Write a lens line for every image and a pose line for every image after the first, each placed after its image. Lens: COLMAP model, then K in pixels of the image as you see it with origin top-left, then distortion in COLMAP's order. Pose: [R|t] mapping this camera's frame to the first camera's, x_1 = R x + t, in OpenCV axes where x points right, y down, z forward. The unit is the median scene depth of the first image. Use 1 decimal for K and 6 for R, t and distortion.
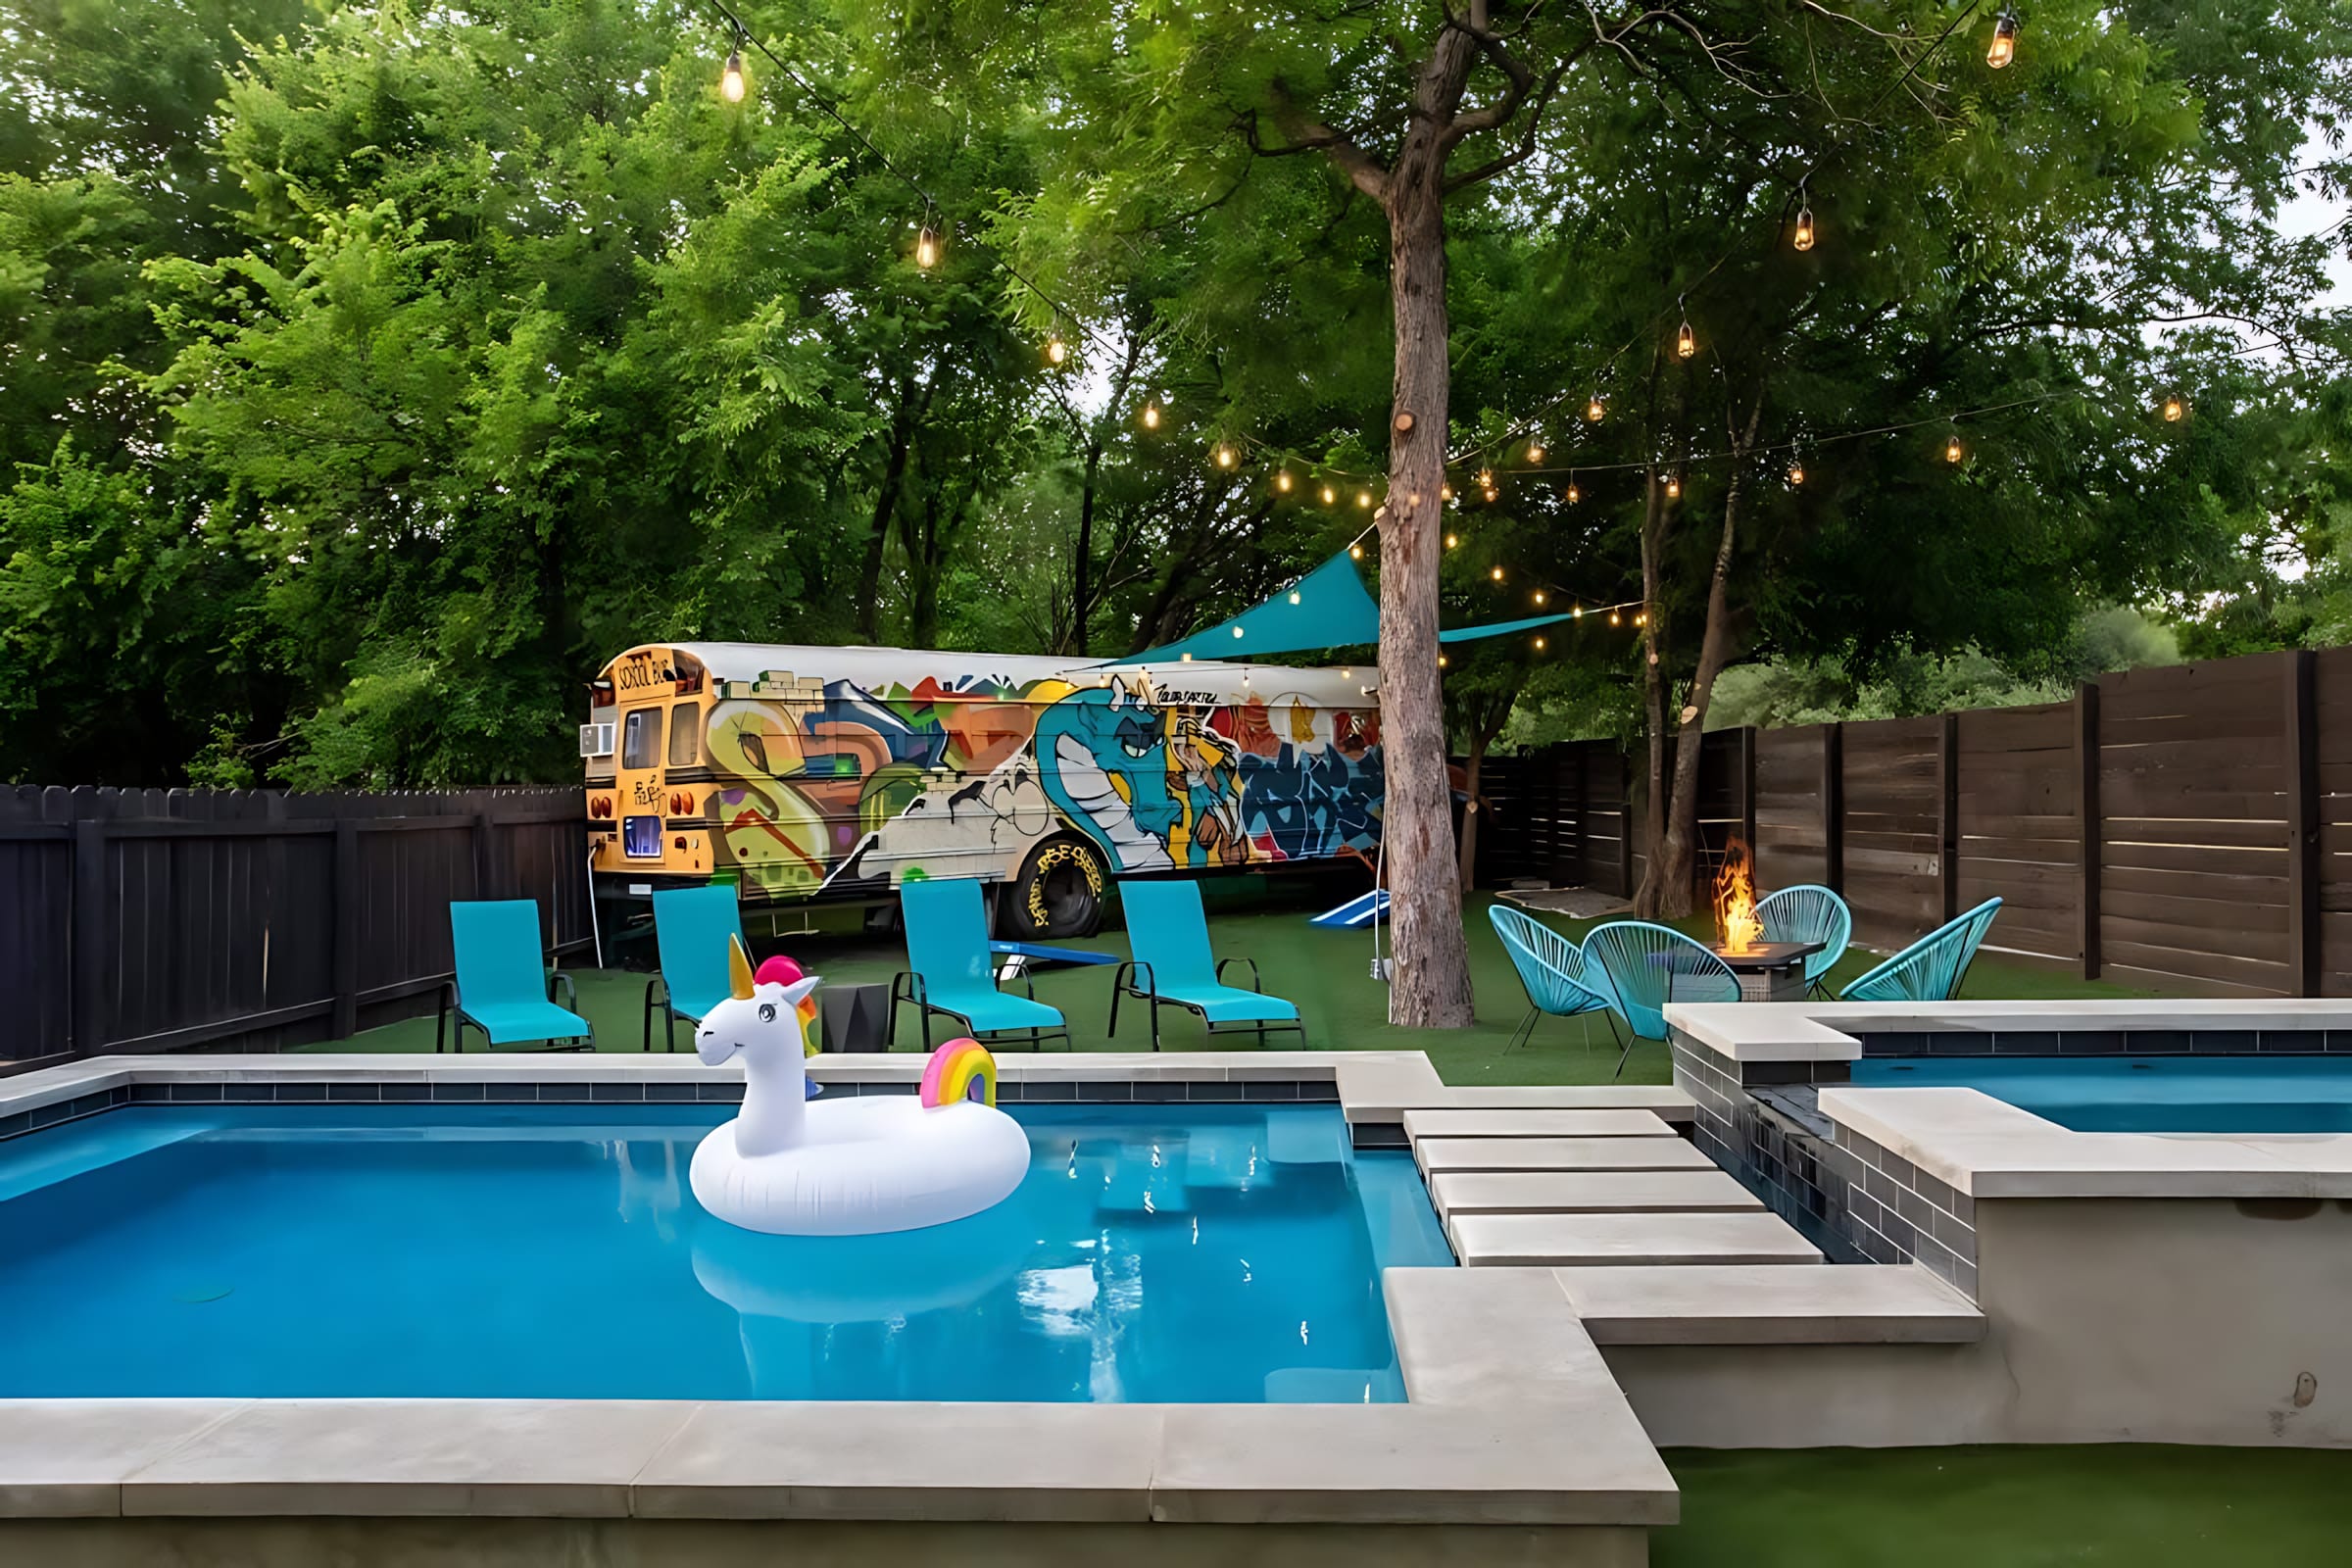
lens RADIAL K [[1729.9, 0, 1189.1], [0, 1729.9, 773.5], [0, 0, 1]] dist [-0.028120, 0.032870]
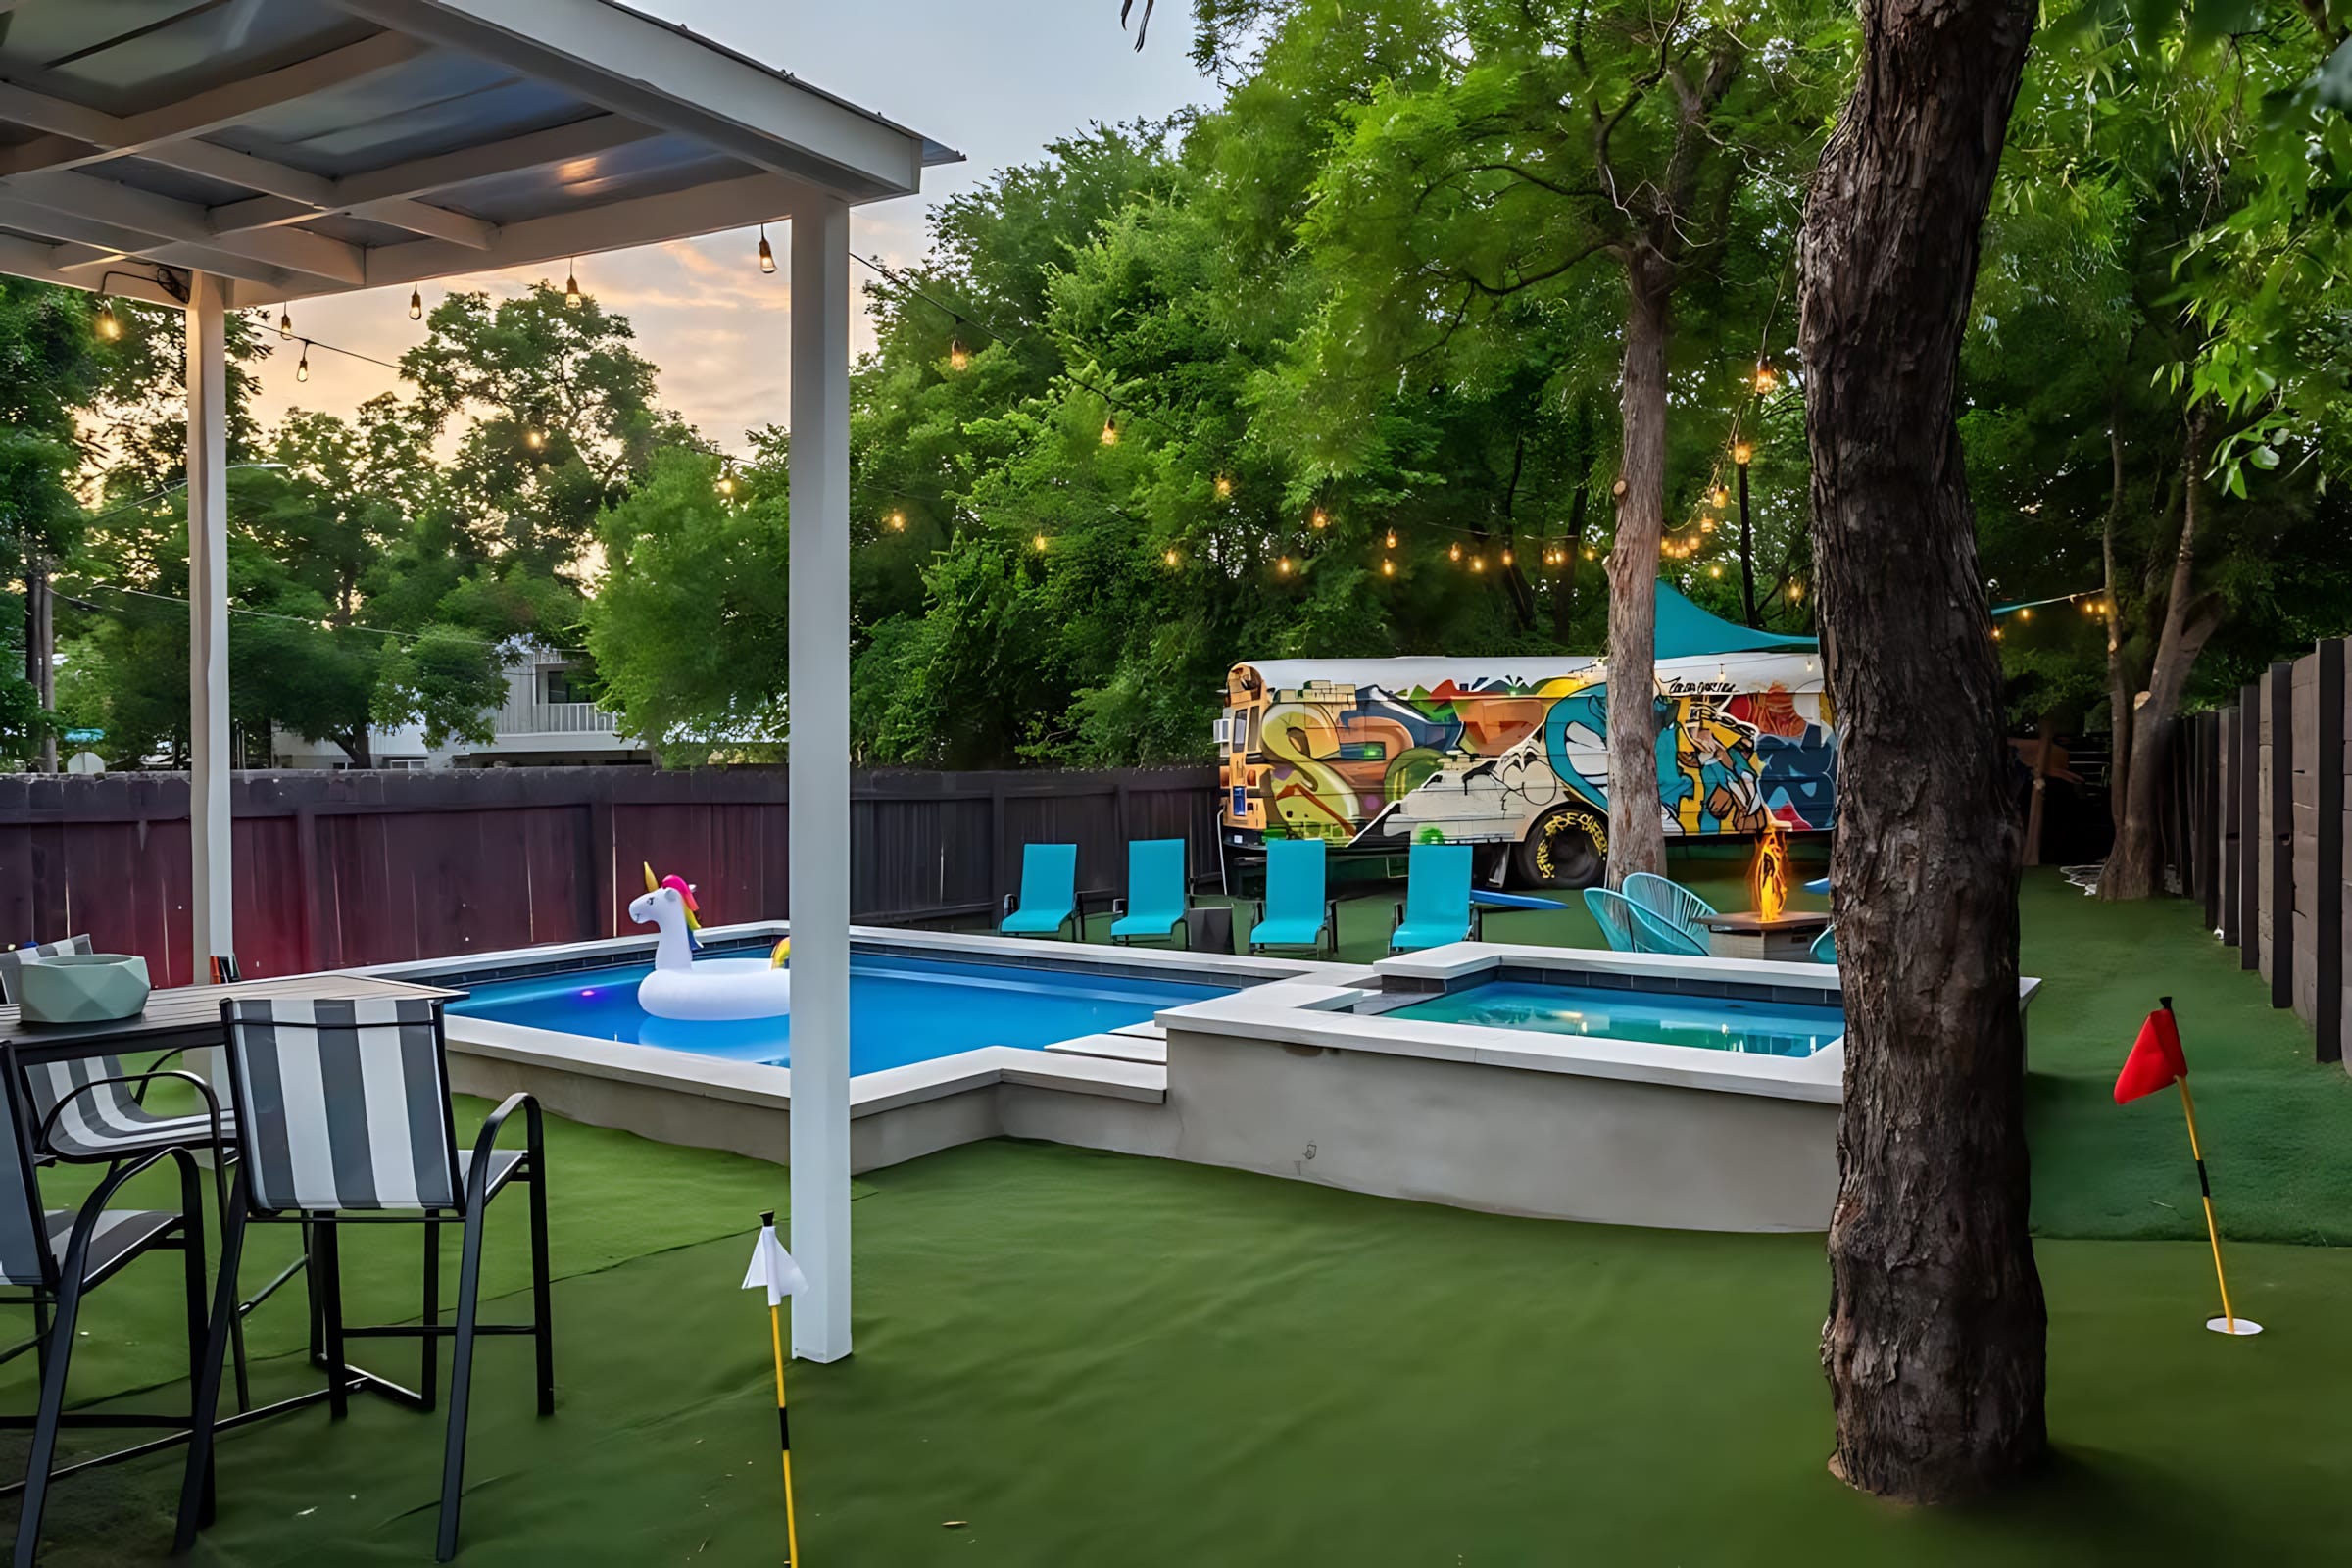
lens RADIAL K [[1613.9, 0, 1192.3], [0, 1613.9, 772.0], [0, 0, 1]] dist [-0.005302, 0.014121]
pose [[0.840954, 0.008508, -0.541040, 0.340842], [0.005714, 0.999681, 0.024602, -0.018374], [0.541076, -0.023781, 0.840637, -0.110415]]
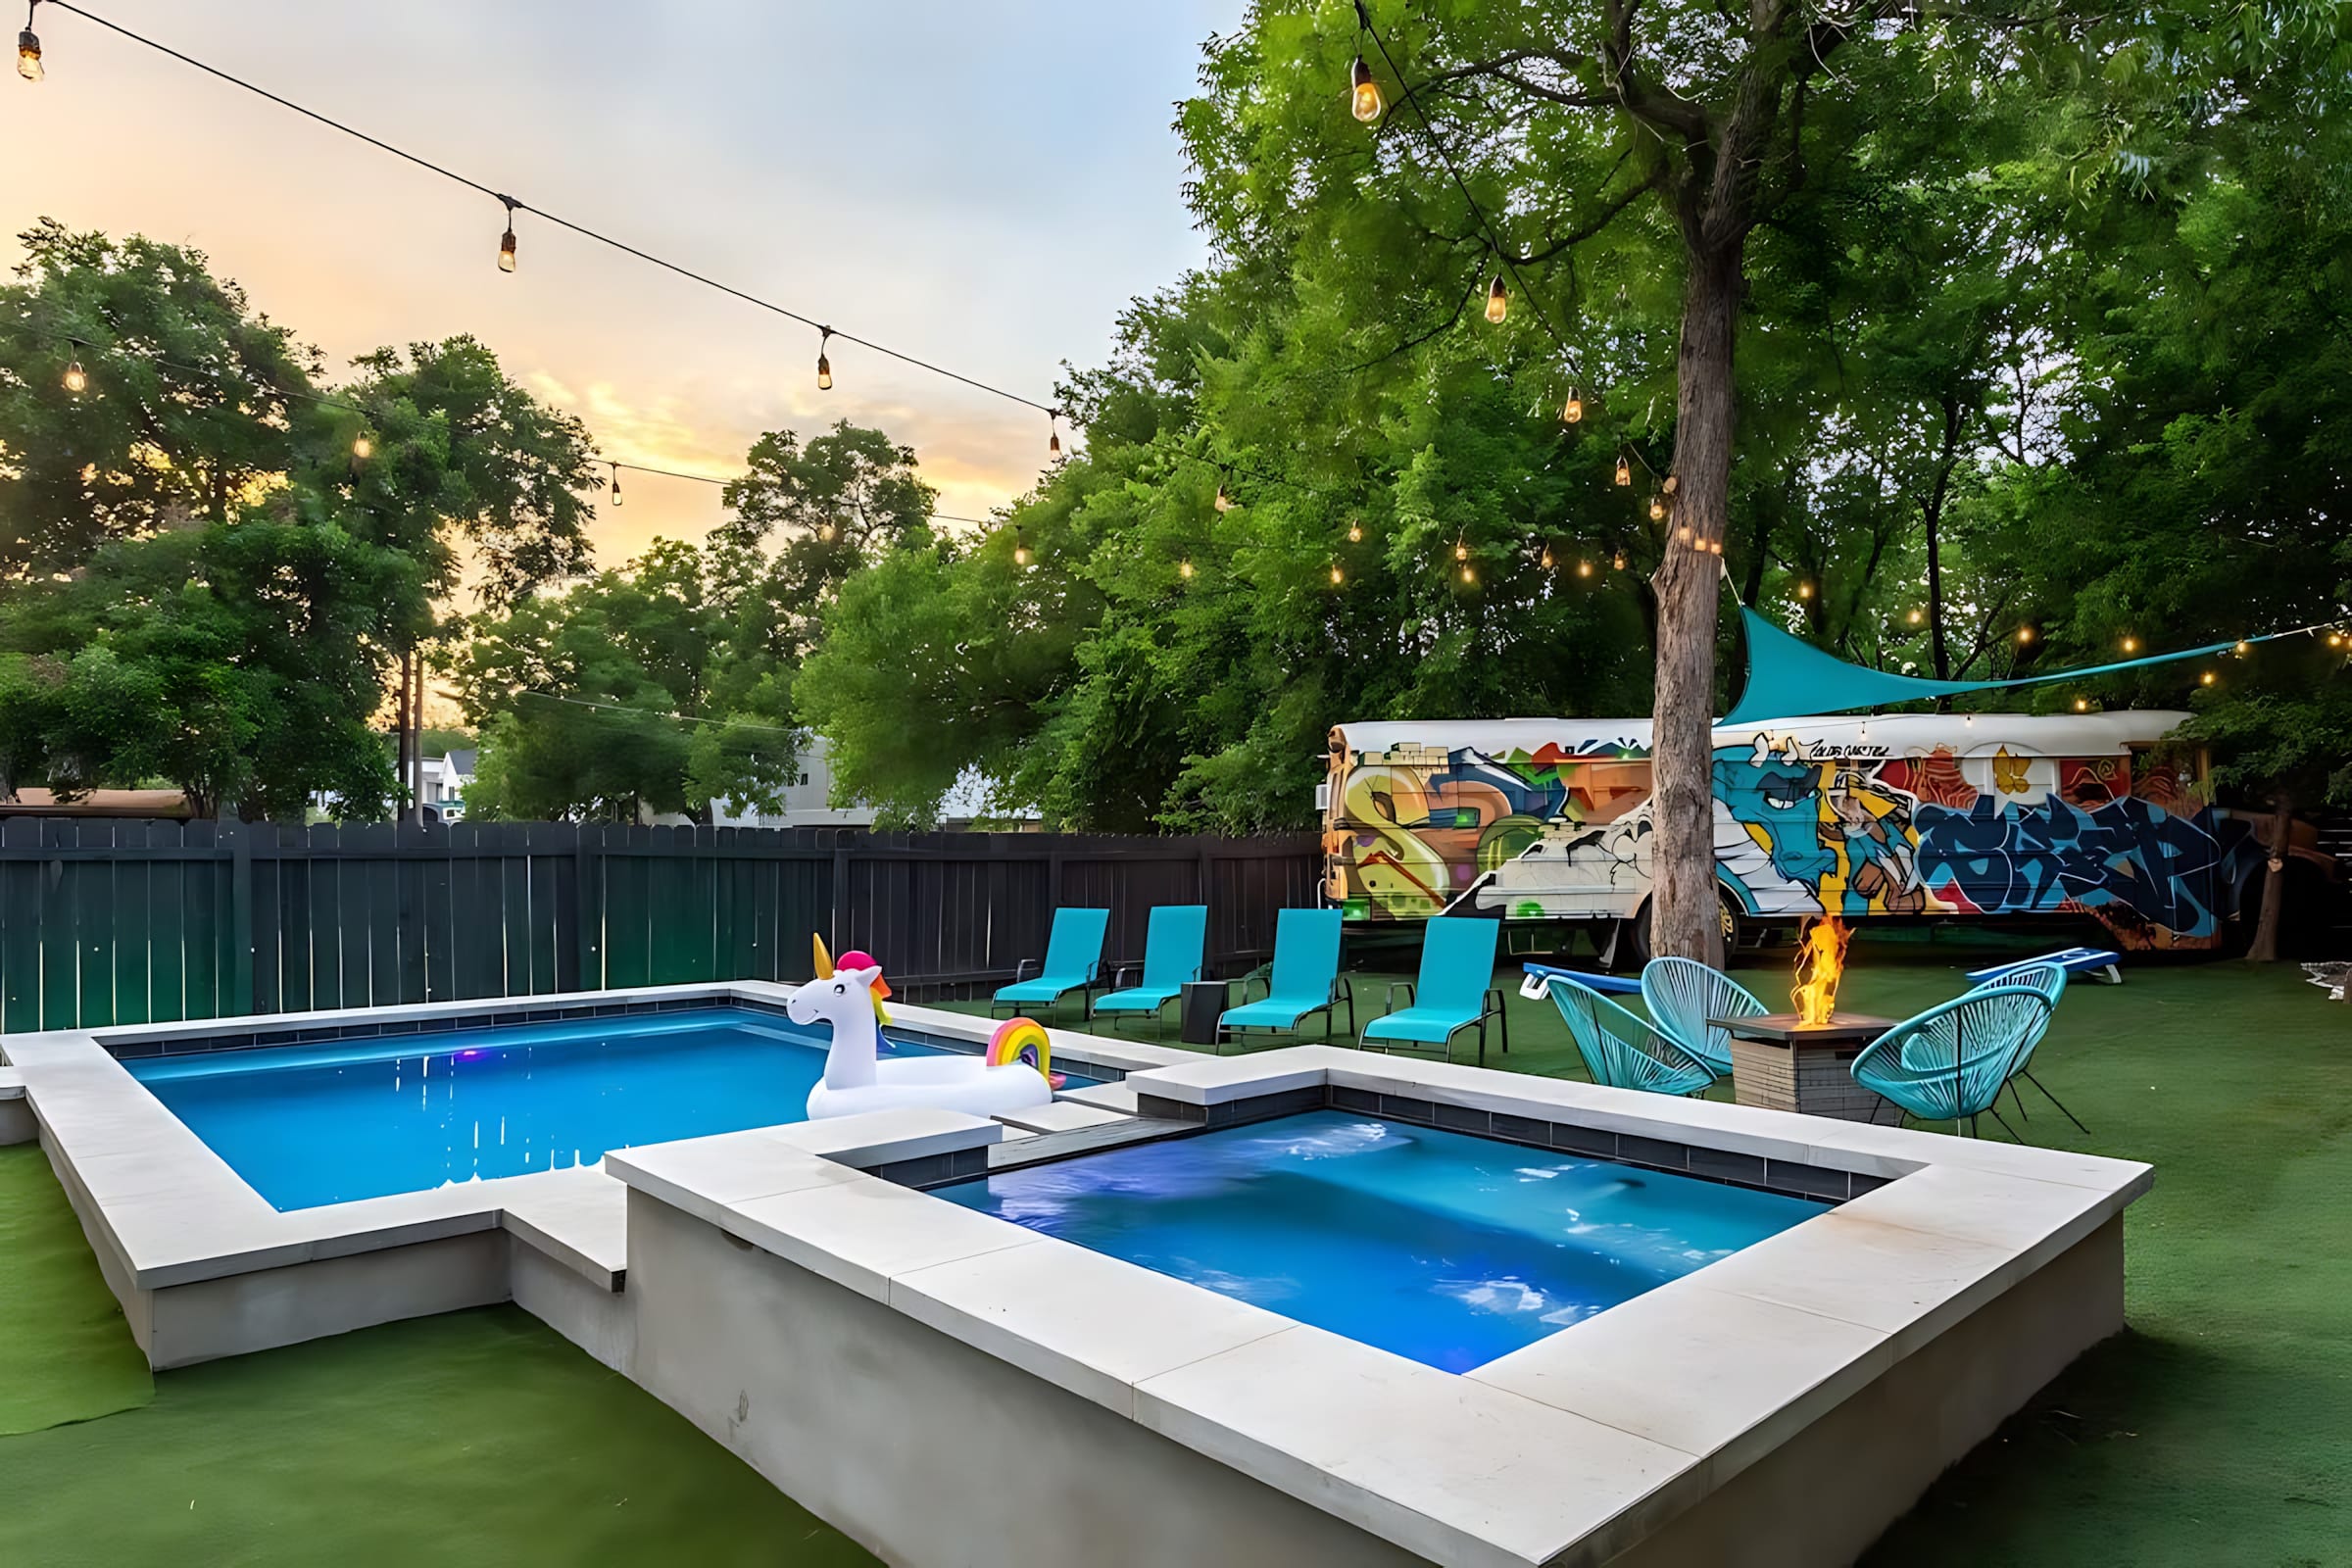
lens RADIAL K [[1399.0, 0, 1181.4], [0, 1399.0, 846.9], [0, 0, 1]] dist [-0.007156, 0.006847]
pose [[0.717393, 0.016615, -0.696470, 0.340237], [-0.003474, 0.999788, 0.020273, -0.002663], [0.696660, -0.012124, 0.717299, 0.134161]]
